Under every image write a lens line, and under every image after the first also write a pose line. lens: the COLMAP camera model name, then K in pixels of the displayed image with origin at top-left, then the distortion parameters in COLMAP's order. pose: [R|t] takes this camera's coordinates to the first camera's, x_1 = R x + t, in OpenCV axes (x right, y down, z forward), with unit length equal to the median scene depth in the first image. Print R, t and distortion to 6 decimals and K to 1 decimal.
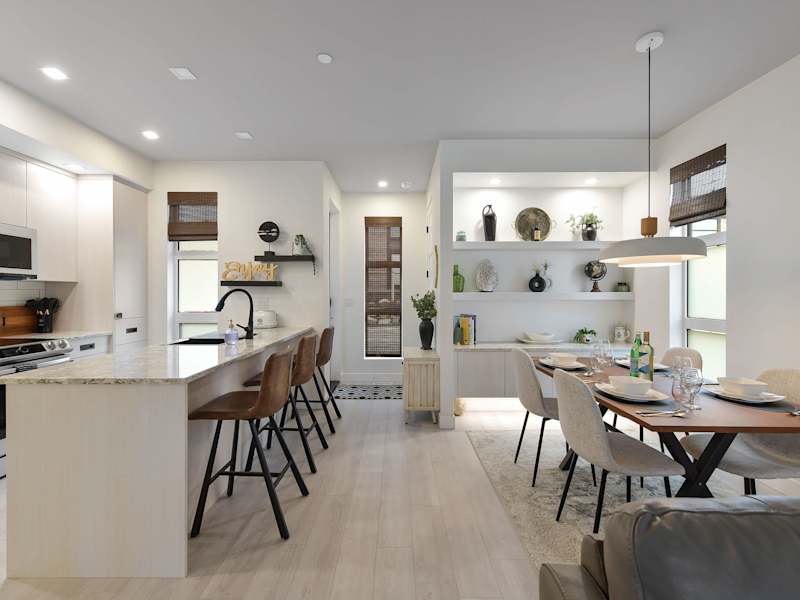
lens RADIAL K [[352.0, 0, 397.9], [0, 352.0, 296.5], [0, 0, 1]] dist [0.003304, -0.000946]
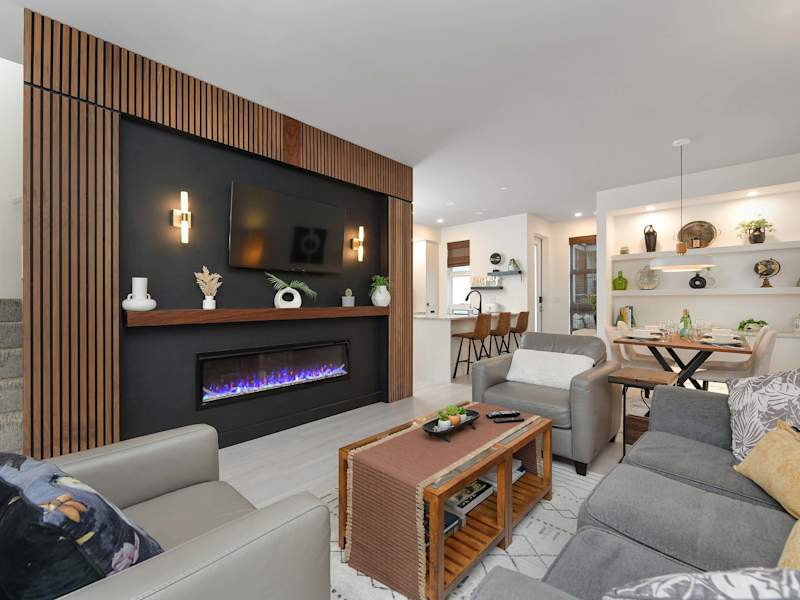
lens RADIAL K [[352.0, 0, 374.1], [0, 352.0, 297.5], [0, 0, 1]] dist [0.003304, -0.000946]
pose [[0.701808, -0.006672, -0.712334, 0.475497], [-0.002081, 0.999933, -0.011417, 0.034394], [0.712363, 0.009495, 0.701747, -0.692834]]
